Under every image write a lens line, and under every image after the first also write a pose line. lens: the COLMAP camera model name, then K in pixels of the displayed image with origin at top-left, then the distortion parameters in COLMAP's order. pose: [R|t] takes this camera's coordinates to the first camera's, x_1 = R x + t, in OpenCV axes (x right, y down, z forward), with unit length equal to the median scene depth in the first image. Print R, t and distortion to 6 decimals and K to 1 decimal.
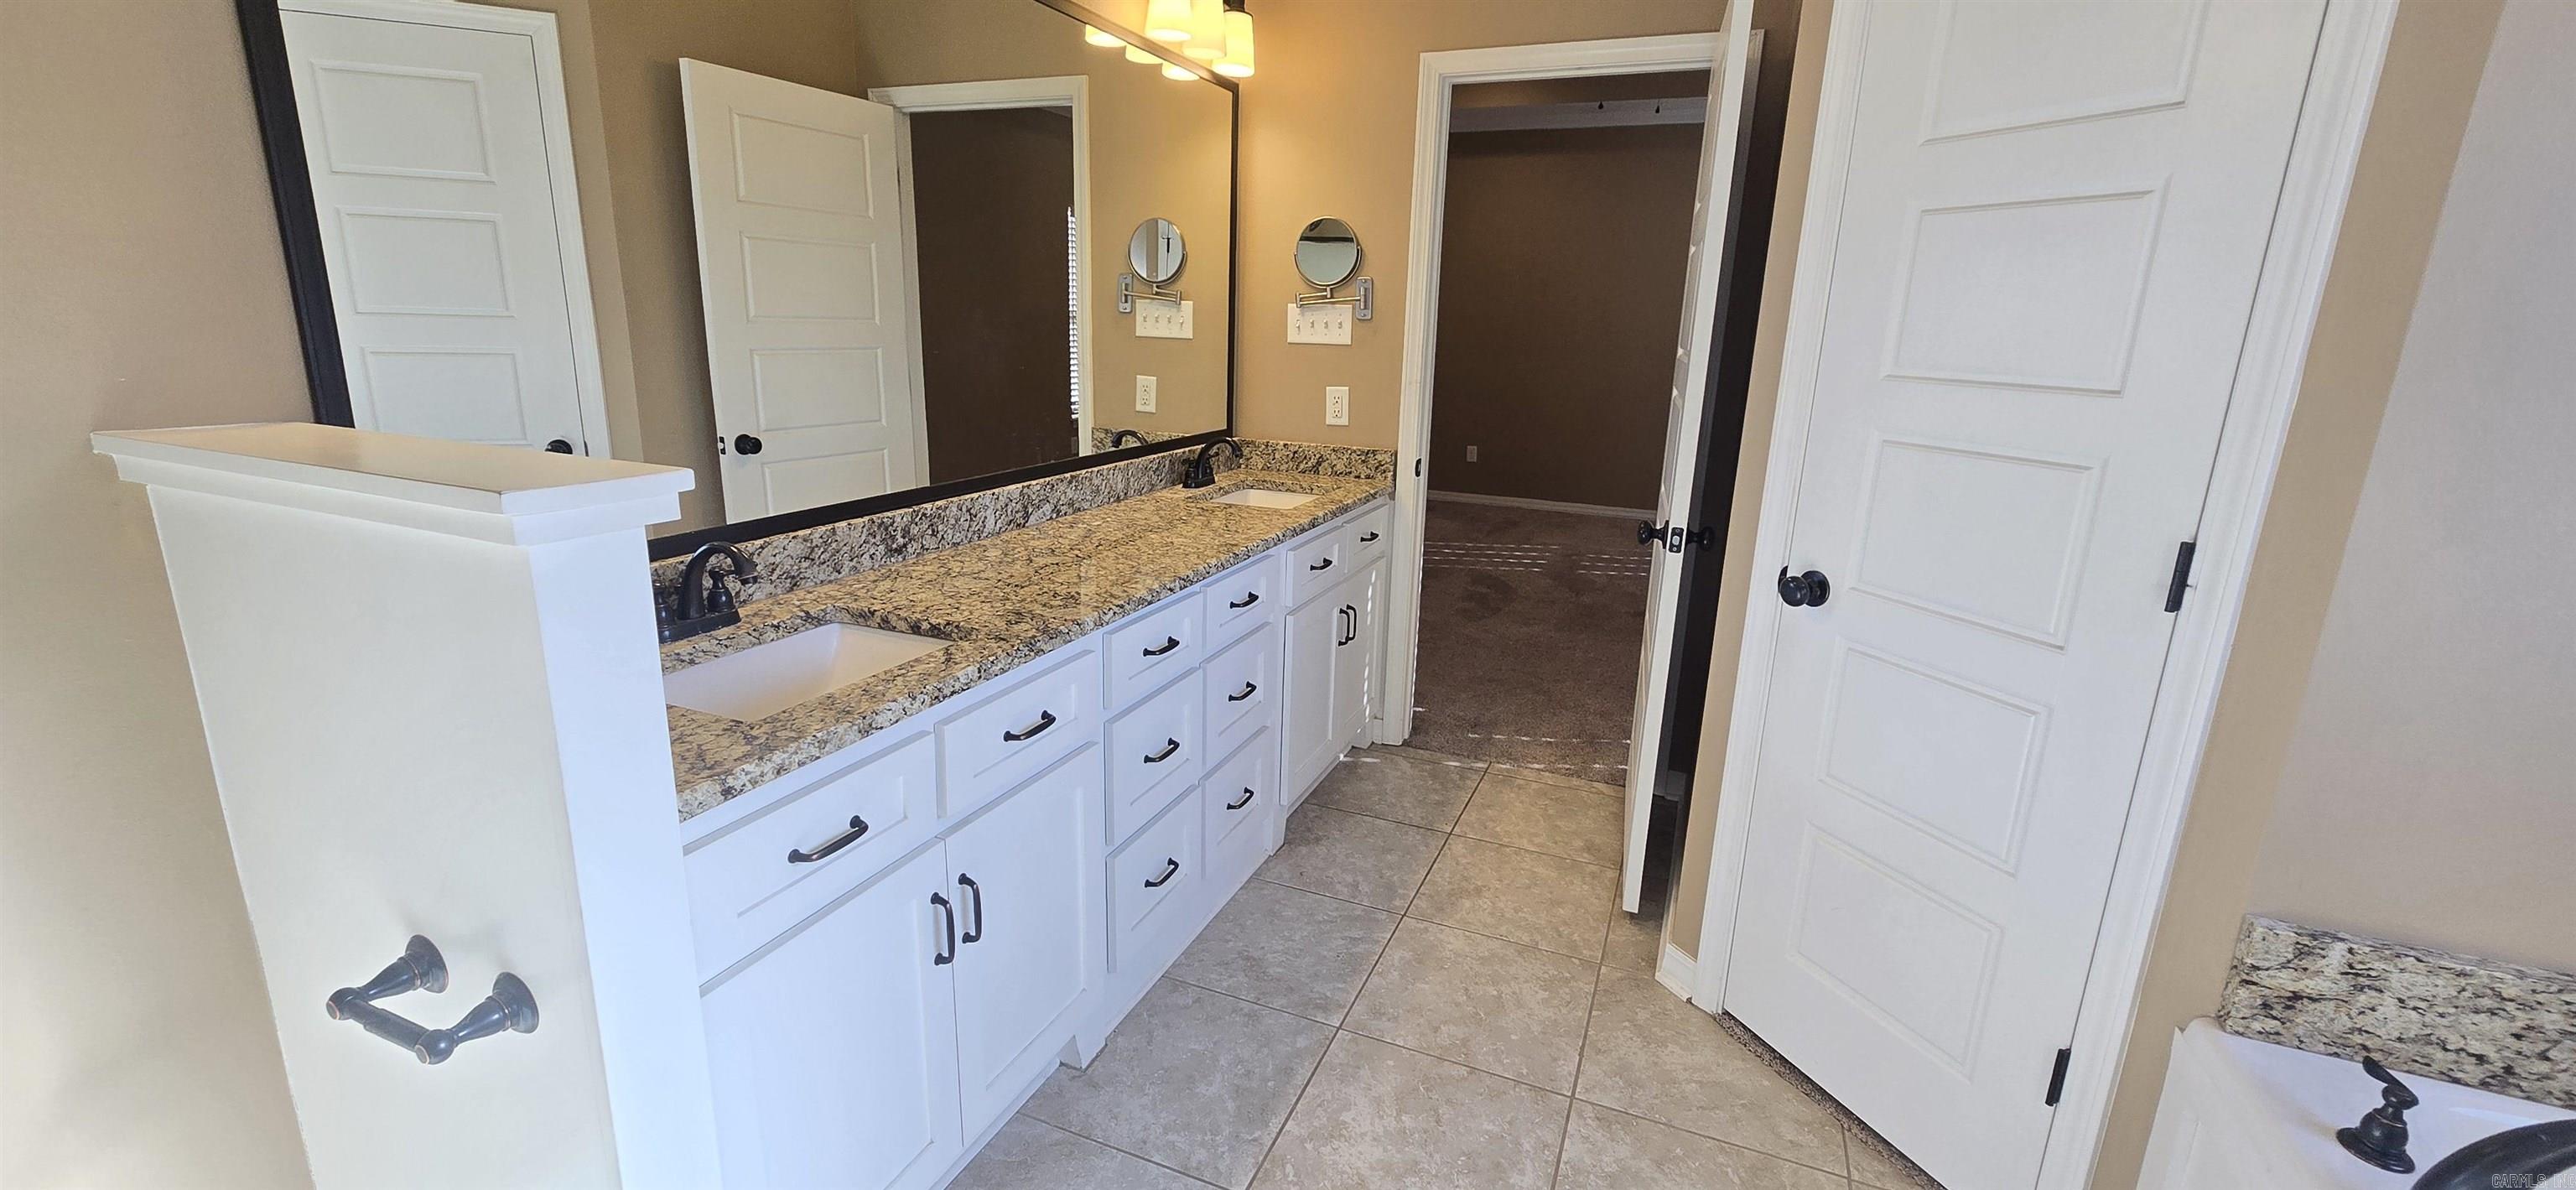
lens RADIAL K [[1050.0, 0, 1283.4], [0, 1050.0, 586.7], [0, 0, 1]] dist [-0.002179, 0.000325]
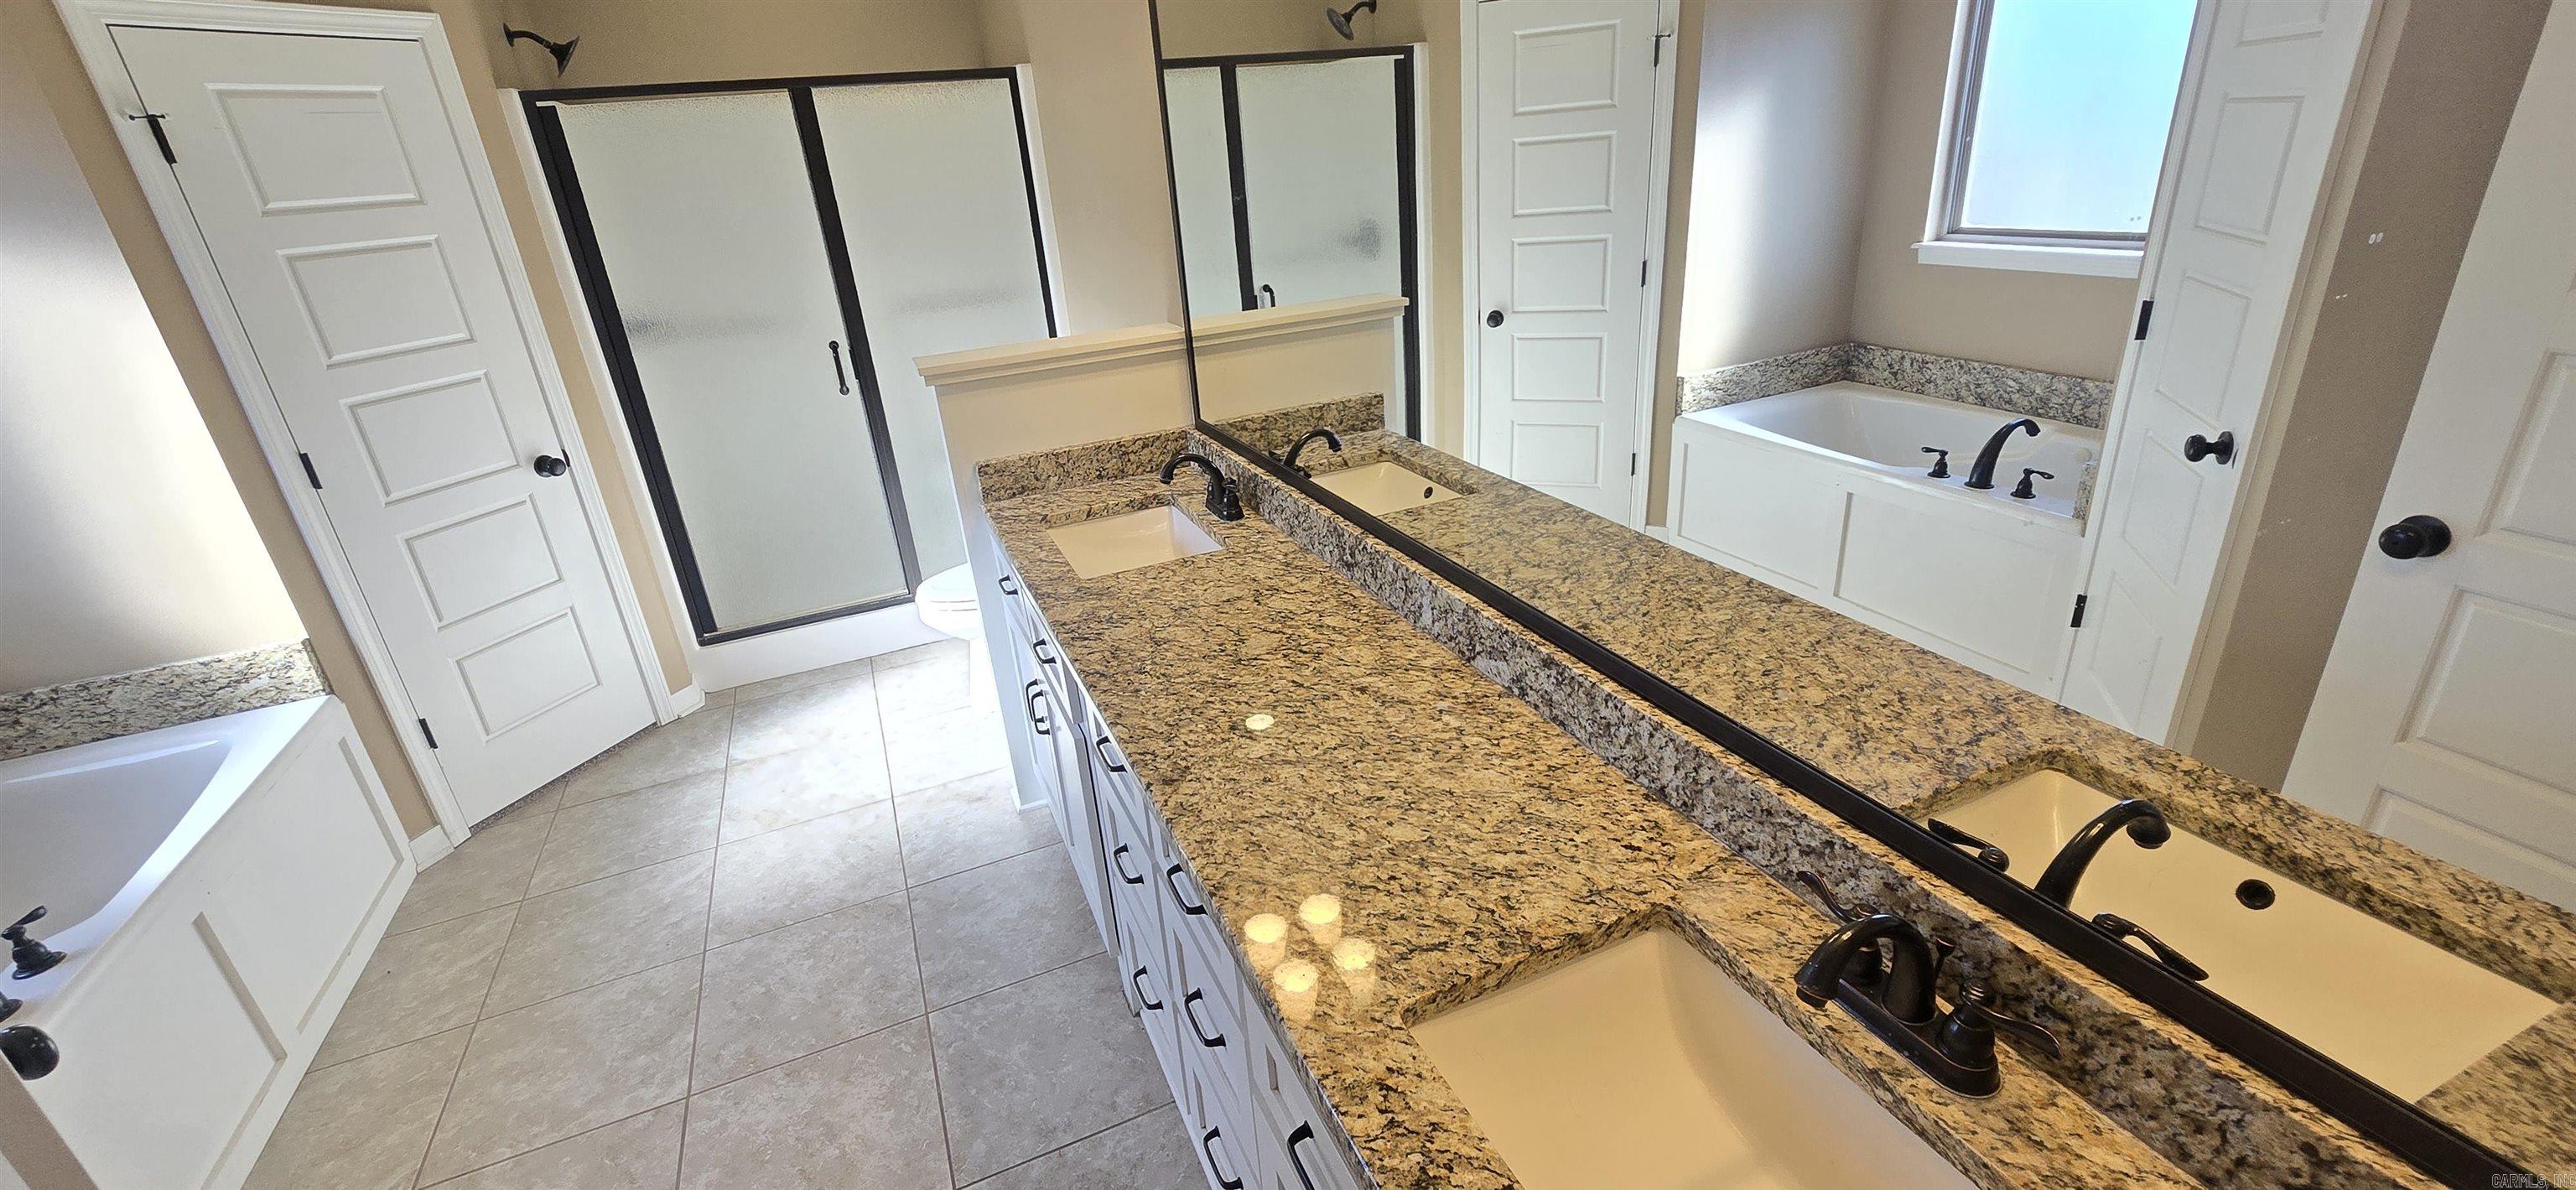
lens RADIAL K [[1050.0, 0, 1283.9], [0, 1050.0, 590.2], [0, 0, 1]] dist [-0.002179, 0.000325]
pose [[-0.691777, 0.300471, -0.656629, 0.296775], [-0.127444, 0.844243, 0.520588, -0.504053], [0.710776, 0.443814, -0.545735, 1.507532]]
